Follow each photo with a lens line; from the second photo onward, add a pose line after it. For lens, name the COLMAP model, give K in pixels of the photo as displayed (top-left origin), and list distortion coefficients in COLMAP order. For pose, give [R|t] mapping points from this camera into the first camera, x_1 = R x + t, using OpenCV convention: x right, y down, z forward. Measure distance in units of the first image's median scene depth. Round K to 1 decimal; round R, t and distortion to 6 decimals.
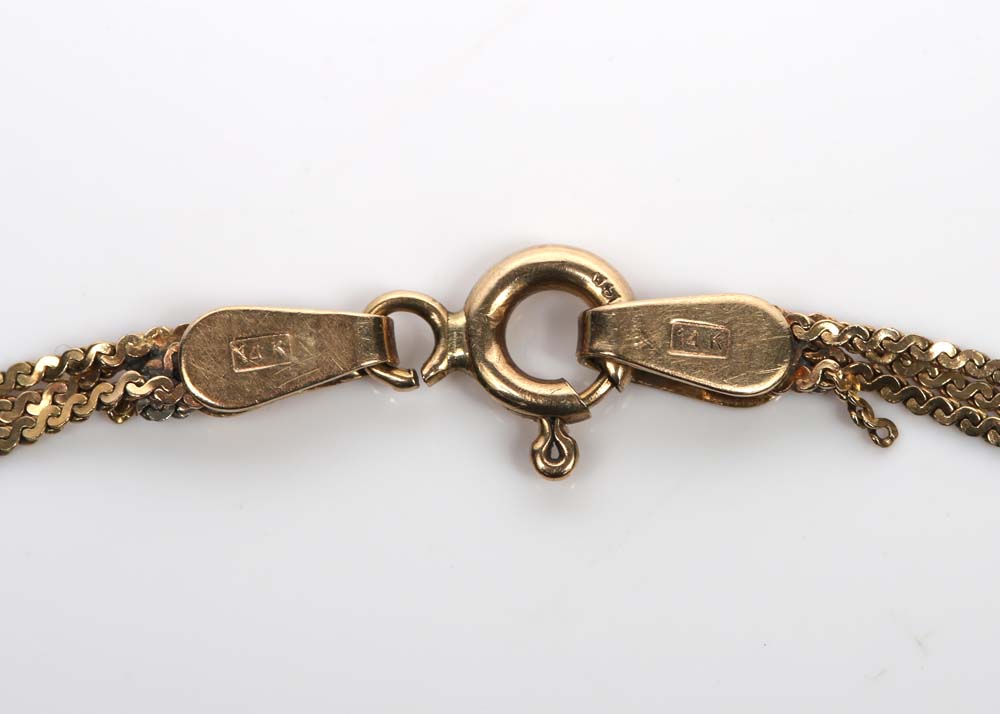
lens RADIAL K [[2605.5, 0, 503.9], [0, 2605.5, 356.7], [0, 0, 1]] dist [-0.145002, 0.000000]
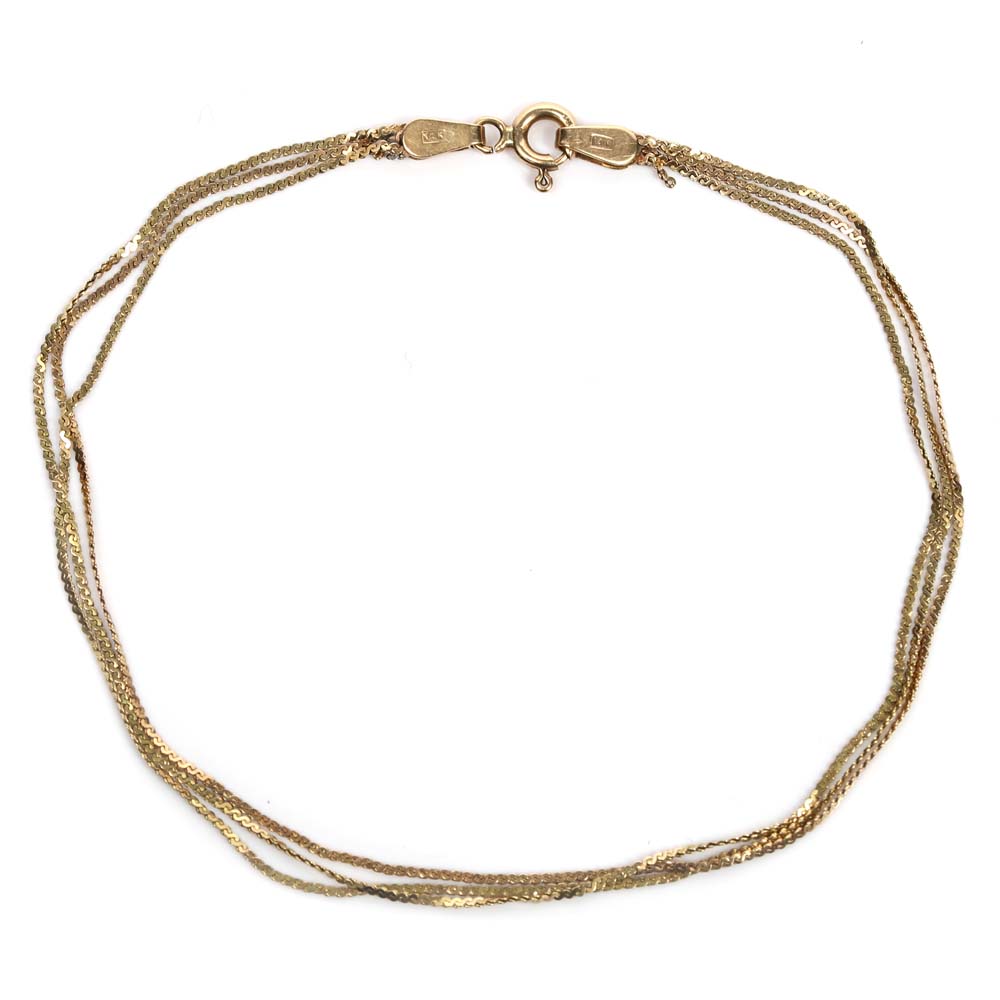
lens RADIAL K [[3029.4, 0, 504.6], [0, 3029.4, 494.8], [0, 0, 1]] dist [-0.080272, 0.000000]
pose [[0.997809, 0.065534, -0.009106, 0.028679], [-0.064163, 0.992019, 0.108545, 0.020992], [0.016147, -0.107723, 0.994050, -2.046963]]
